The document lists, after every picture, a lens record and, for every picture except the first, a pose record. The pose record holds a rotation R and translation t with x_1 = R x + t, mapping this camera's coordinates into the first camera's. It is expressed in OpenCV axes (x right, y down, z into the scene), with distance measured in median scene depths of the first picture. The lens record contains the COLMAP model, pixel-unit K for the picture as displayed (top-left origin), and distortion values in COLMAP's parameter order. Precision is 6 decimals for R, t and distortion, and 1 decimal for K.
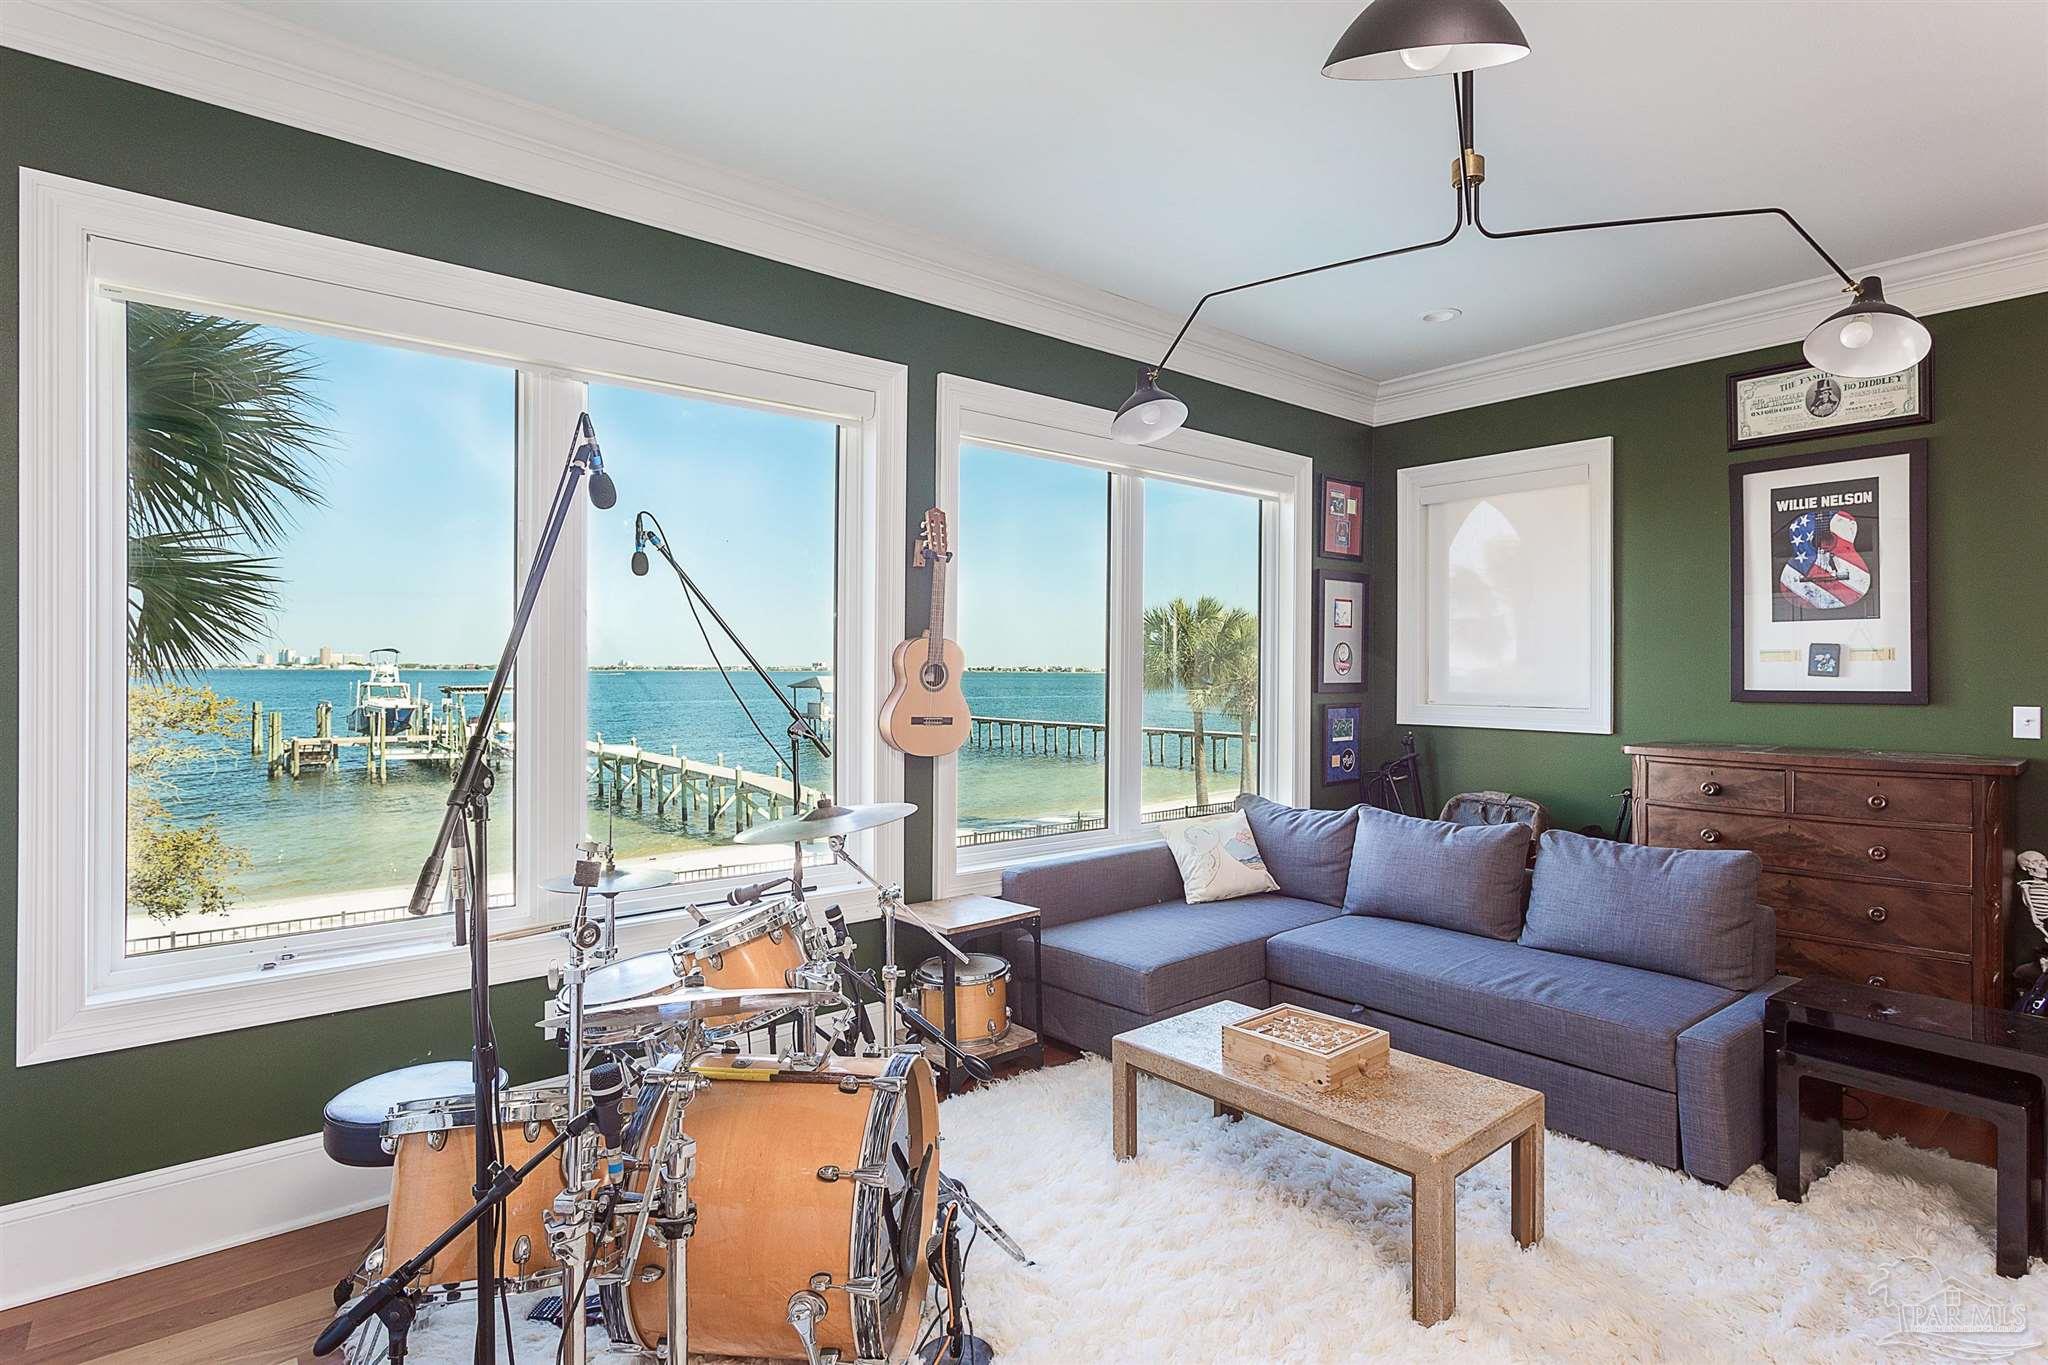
lens RADIAL K [[1037.8, 0, 1022.5], [0, 1037.8, 641.6], [0, 0, 1]] dist [-0.000920, -0.000005]
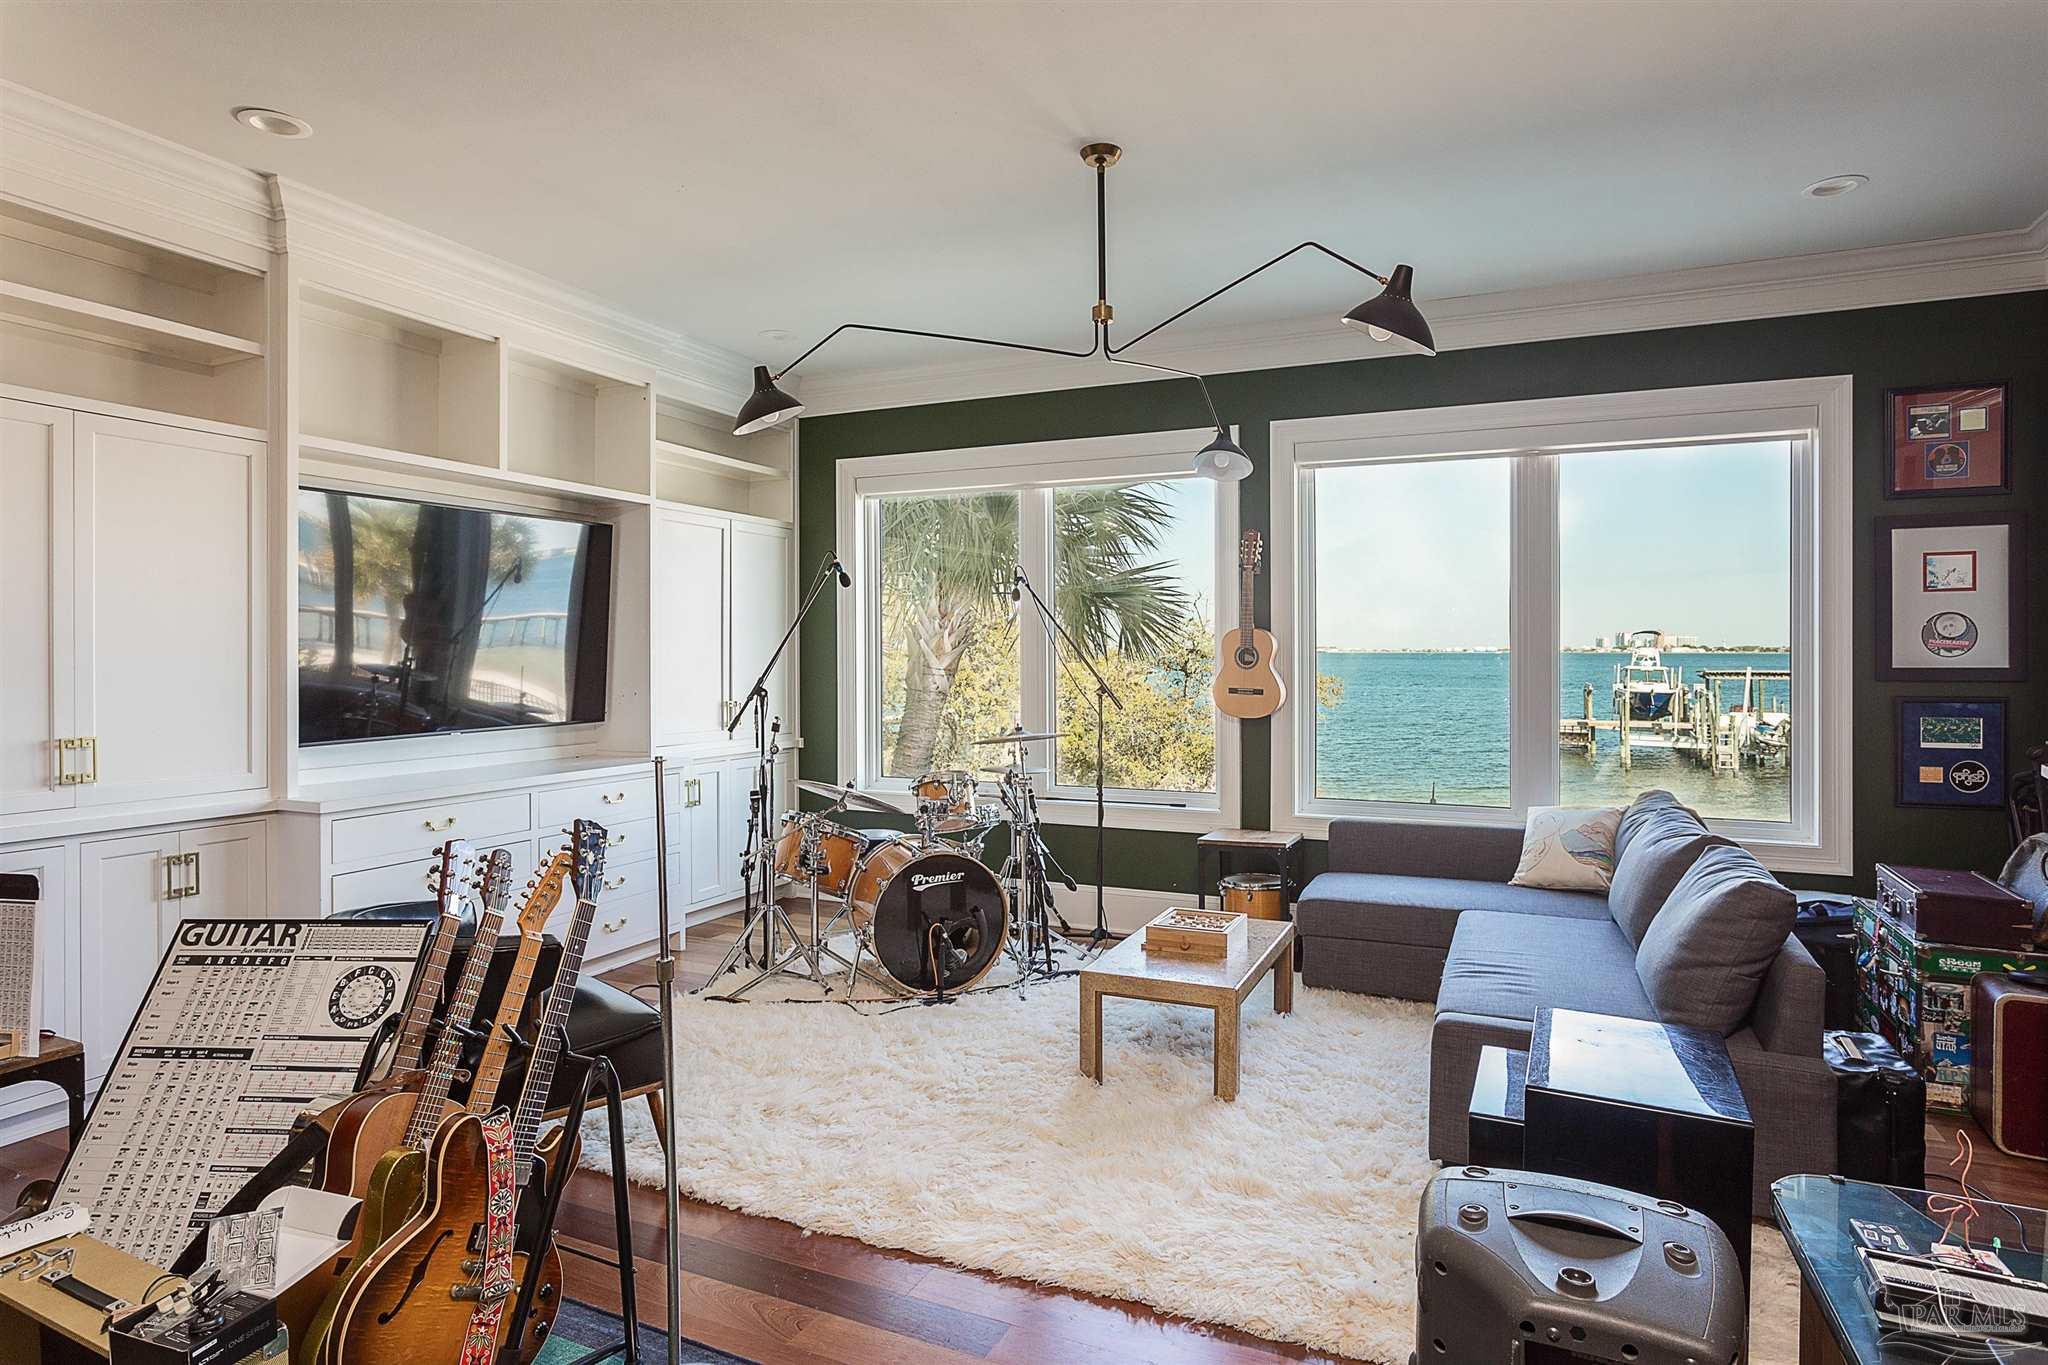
lens RADIAL K [[1146.8, 0, 1019.0], [0, 1146.8, 663.1], [0, 0, 1]] dist [-0.017869, 0.000825]
pose [[0.445079, 0.003067, -0.895486, 0.719911], [0.029352, 0.999407, 0.018011, 0.003098], [0.895010, -0.034300, 0.444725, 0.070835]]
